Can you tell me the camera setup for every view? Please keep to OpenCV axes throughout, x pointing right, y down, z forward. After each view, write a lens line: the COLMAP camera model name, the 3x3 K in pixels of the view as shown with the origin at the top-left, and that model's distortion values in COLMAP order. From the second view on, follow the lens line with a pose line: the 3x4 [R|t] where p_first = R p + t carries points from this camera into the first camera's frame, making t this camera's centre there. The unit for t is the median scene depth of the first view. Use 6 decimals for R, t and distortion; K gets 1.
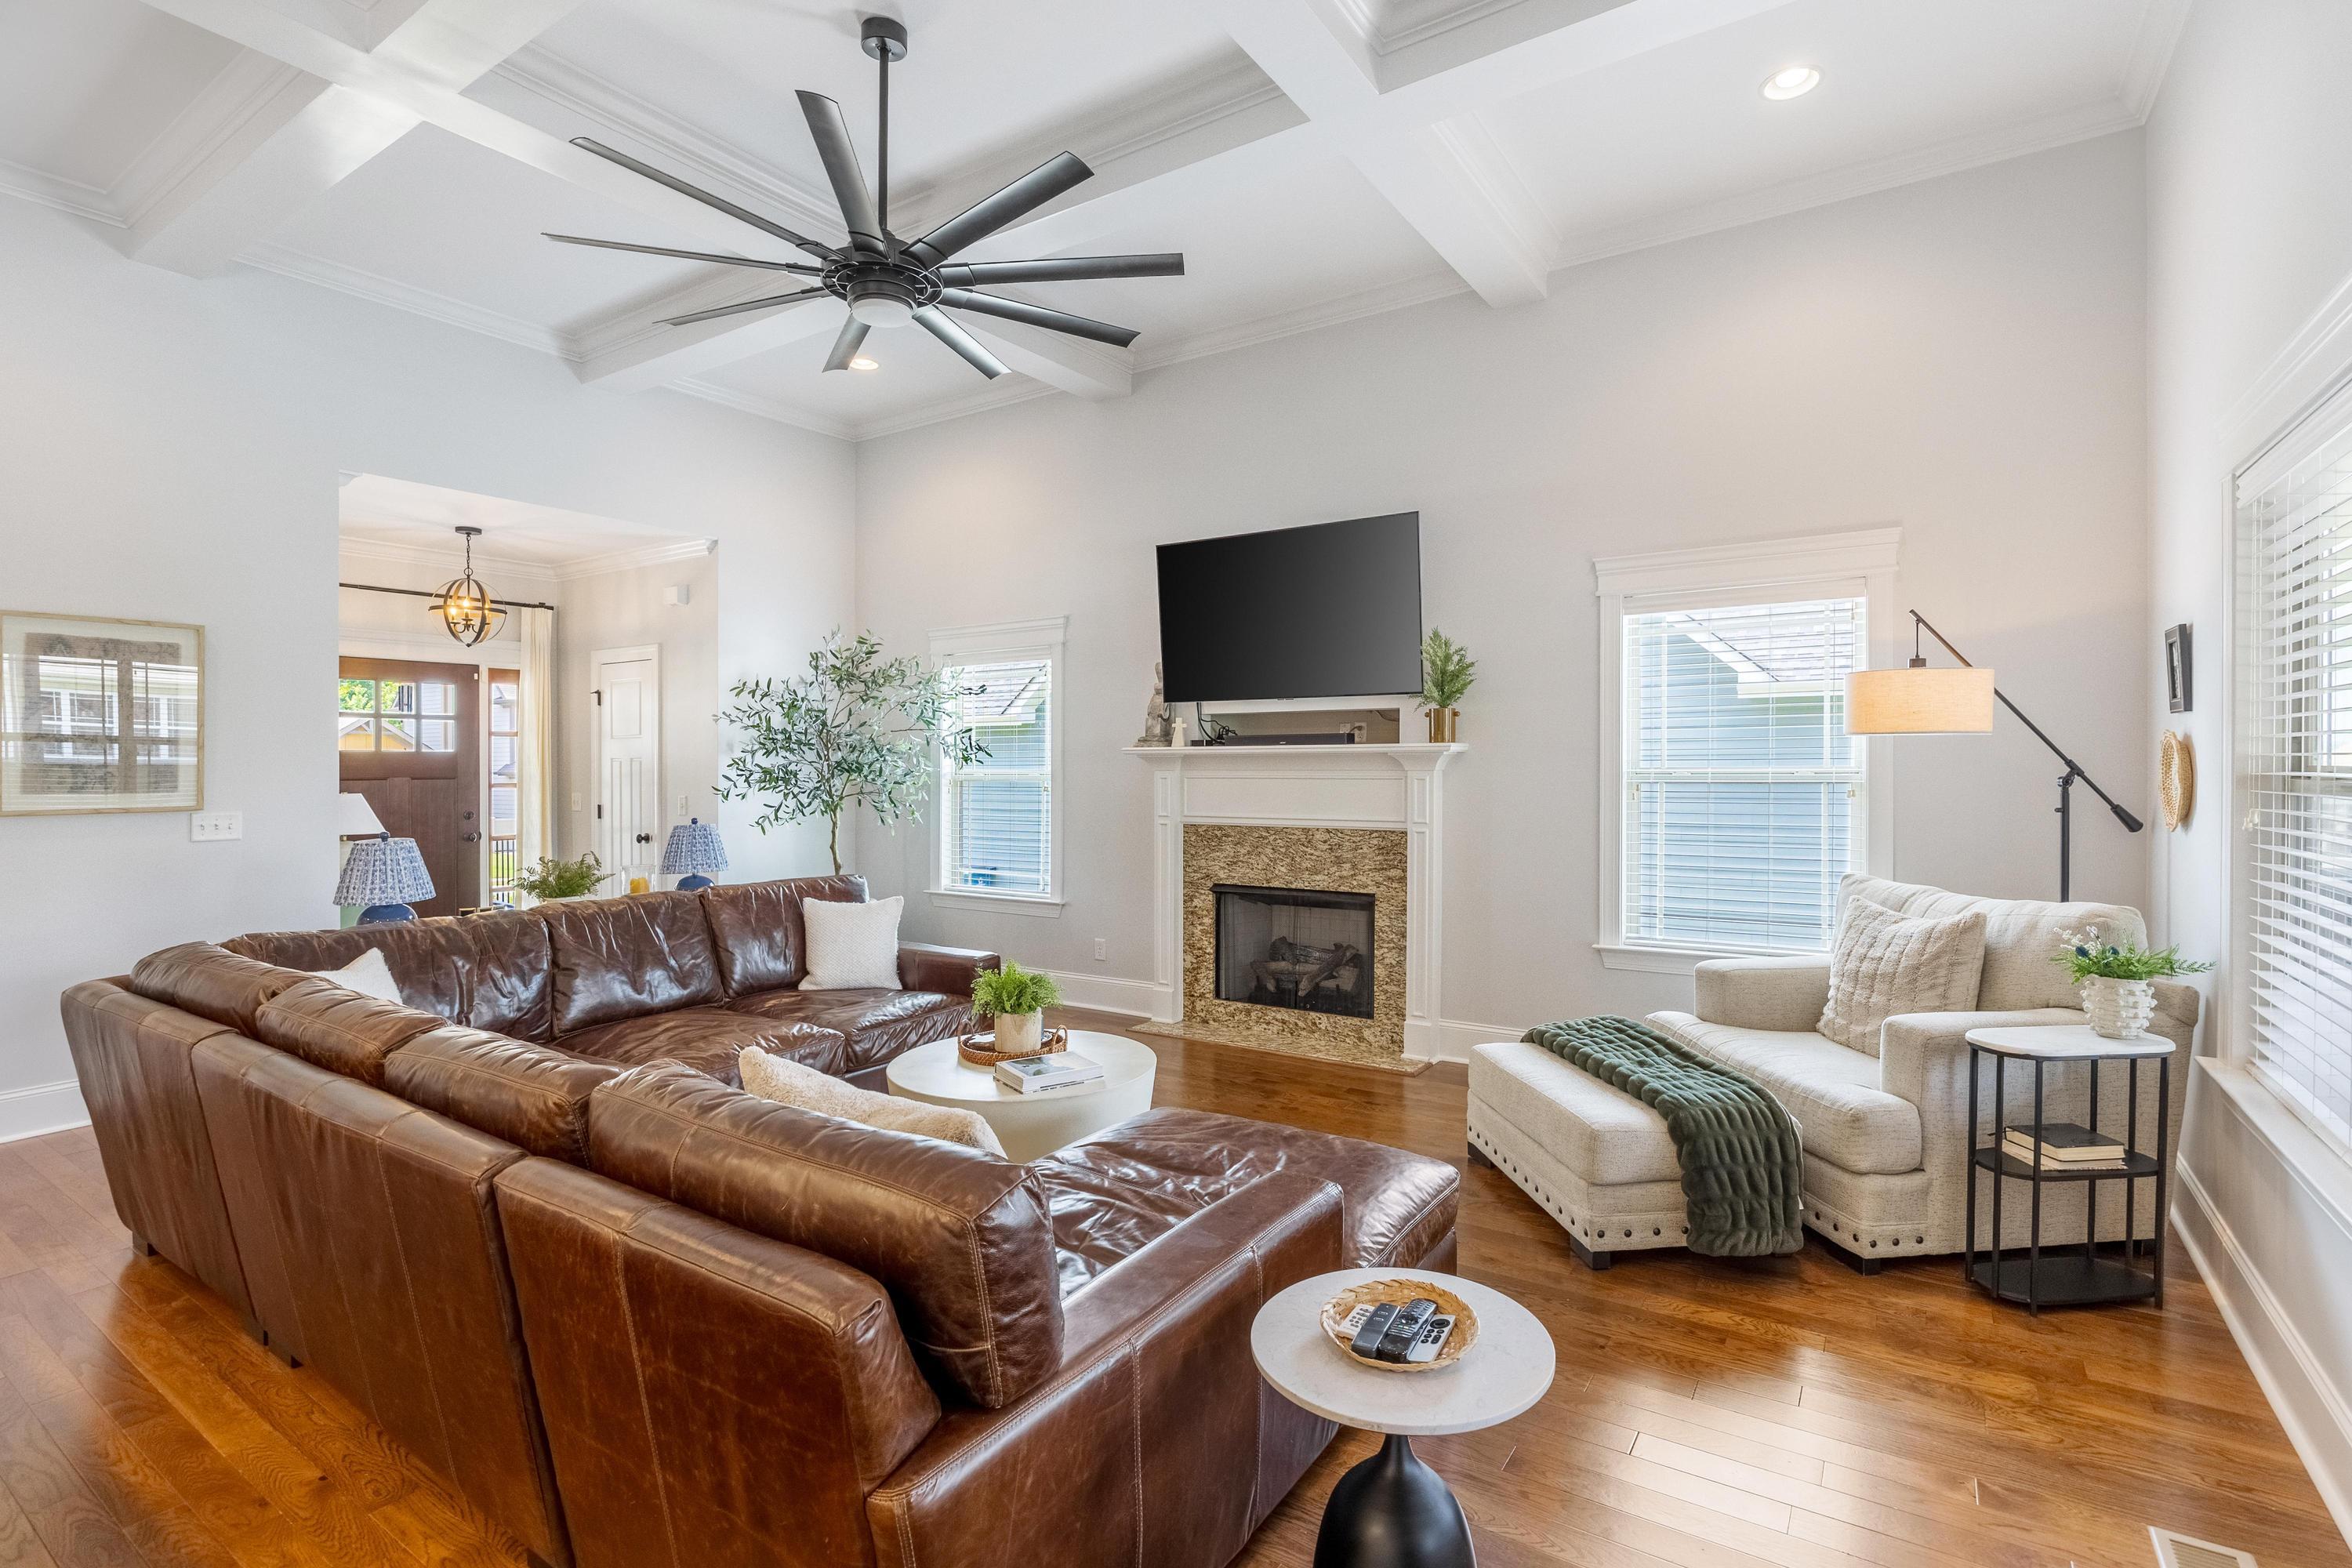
lens RADIAL K [[1102.0, 0, 1198.0], [0, 1102.0, 774.5], [0, 0, 1]] dist [-0.018999, 0.000072]
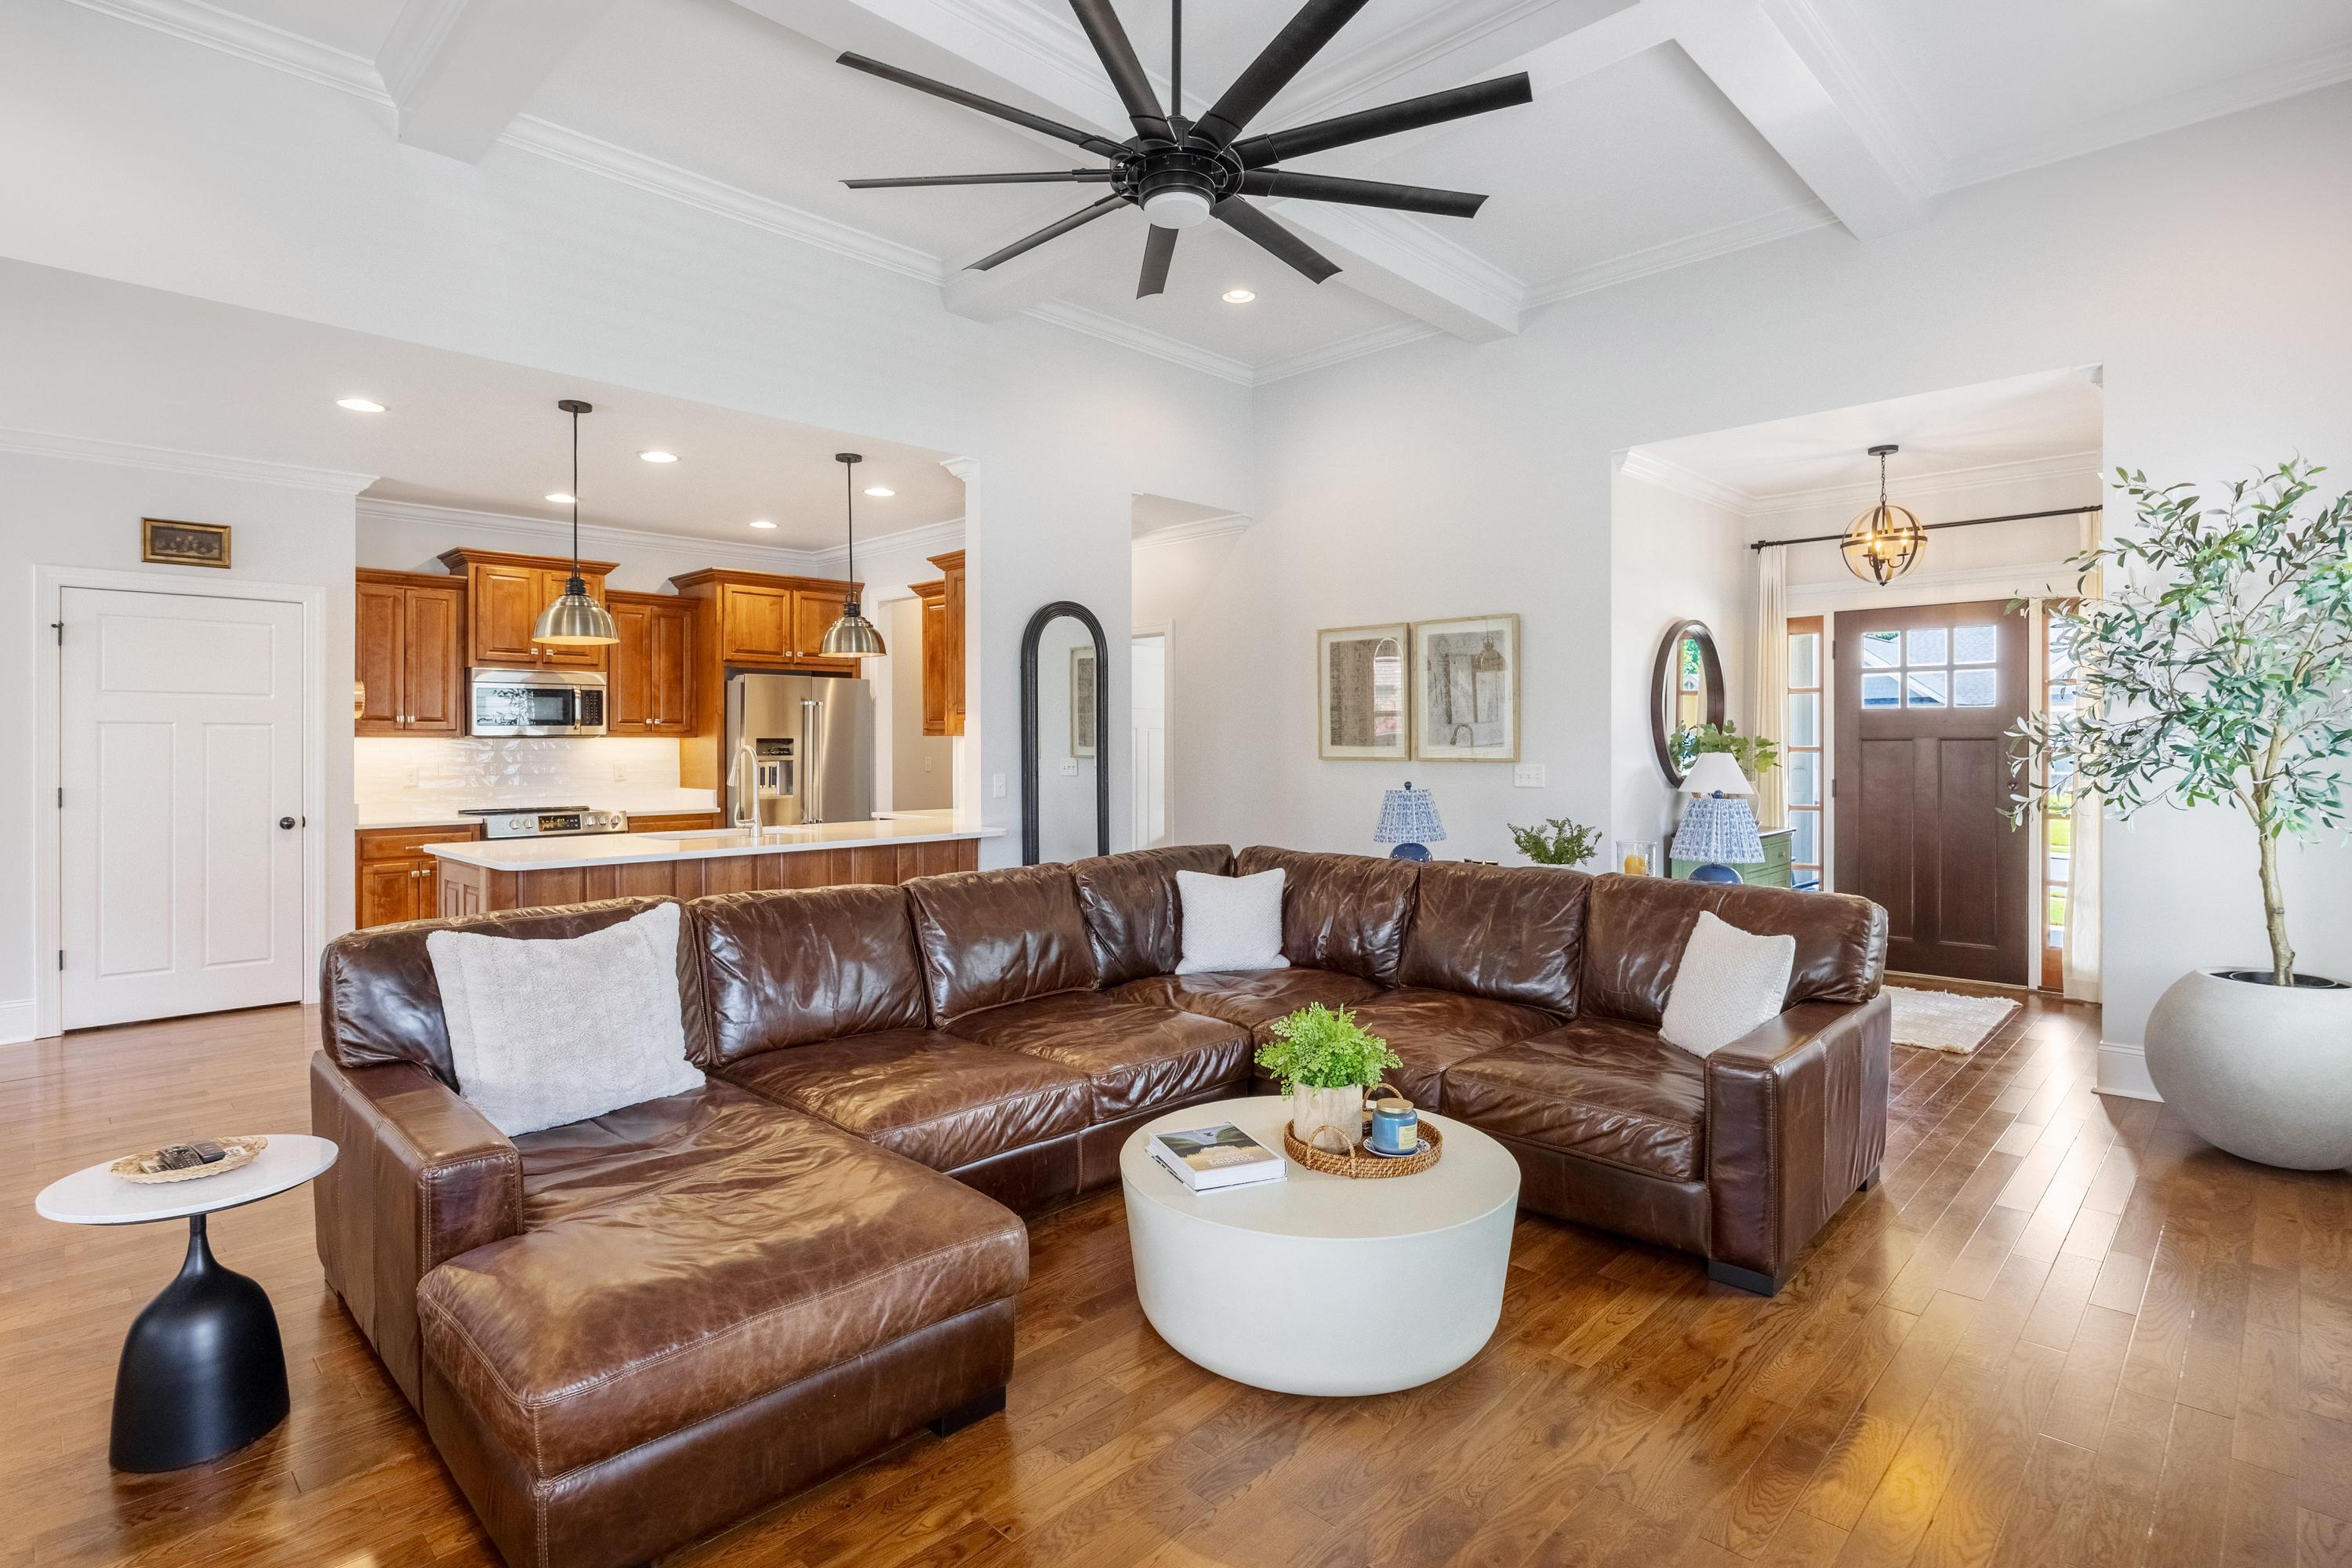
lens RADIAL K [[1172.8, 0, 1170.3], [0, 1172.8, 740.2], [0, 0, 1]] dist [-0.004930, -0.001096]
pose [[-0.204361, 0.006231, -0.978876, 0.391118], [-0.005309, 0.999958, 0.007474, 0.000020], [0.978881, 0.006724, -0.204319, 0.734157]]
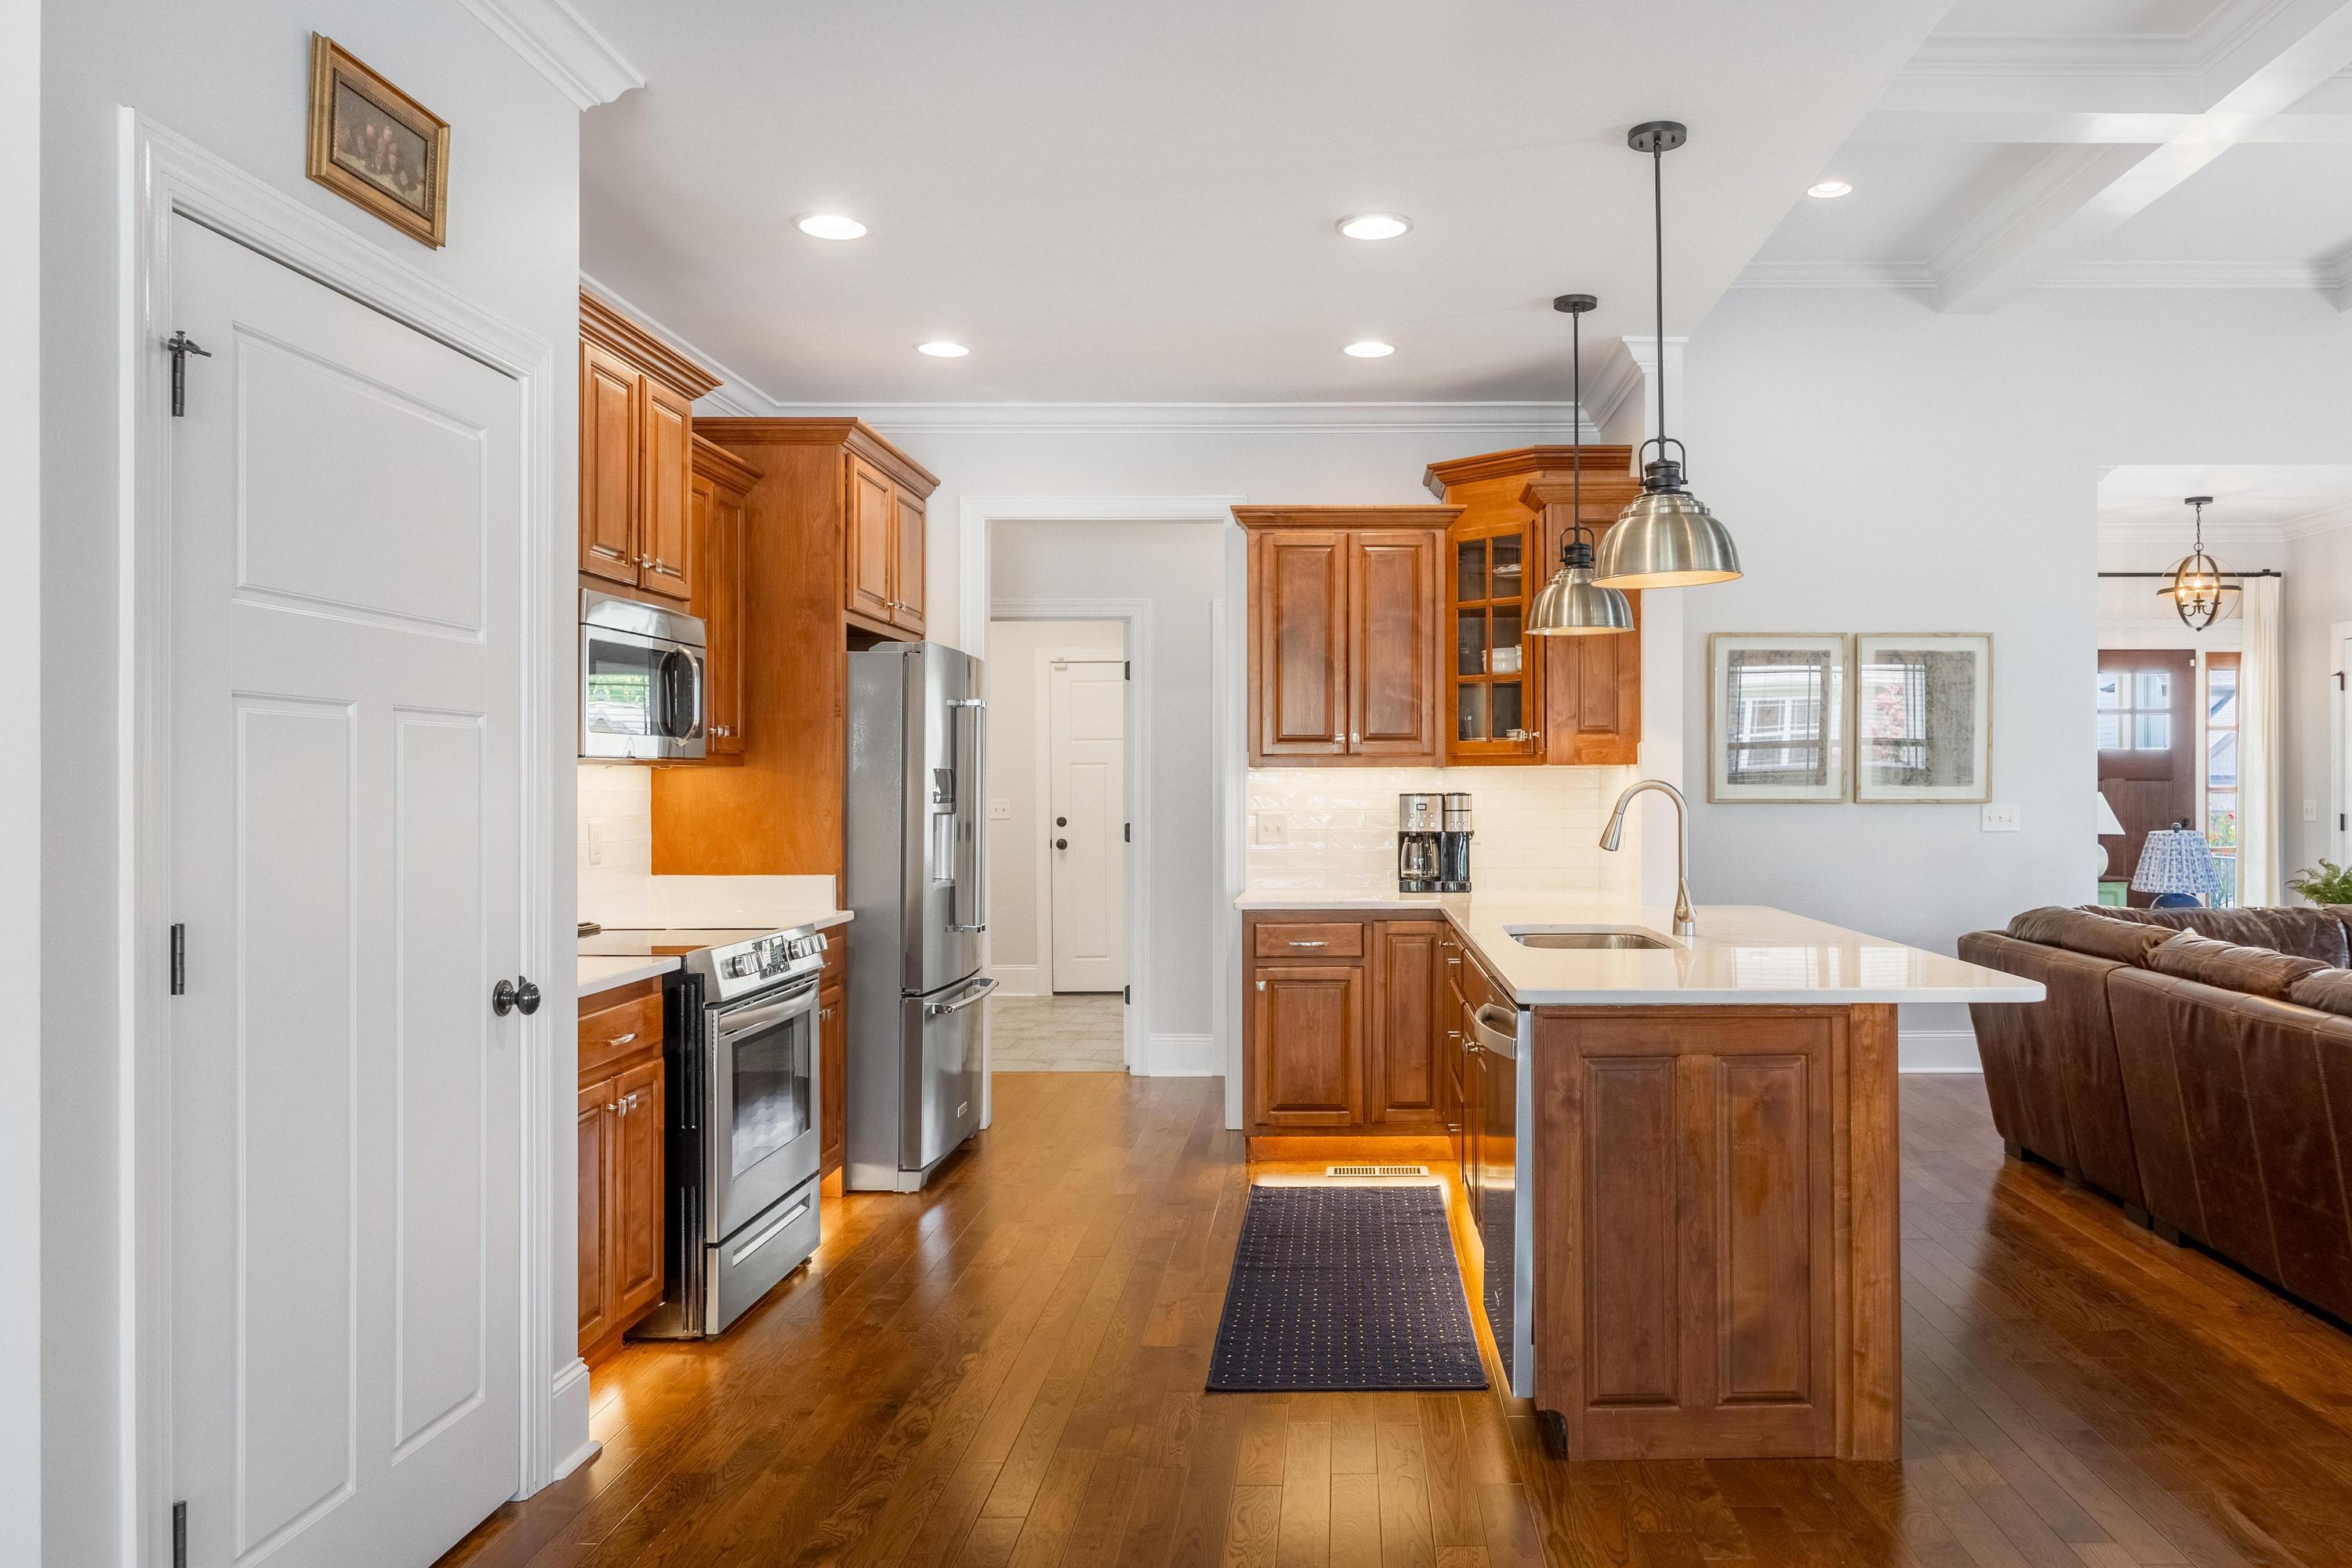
lens RADIAL K [[1666.5, 0, 1346.6], [0, 1666.5, 778.5], [0, 0, 1]] dist [0.002926, 0.002910]
pose [[0.550896, 0.003504, -0.834566, 0.099111], [-0.010230, 0.999944, -0.002554, 0.016242], [0.834511, 0.009945, 0.550902, -0.379892]]
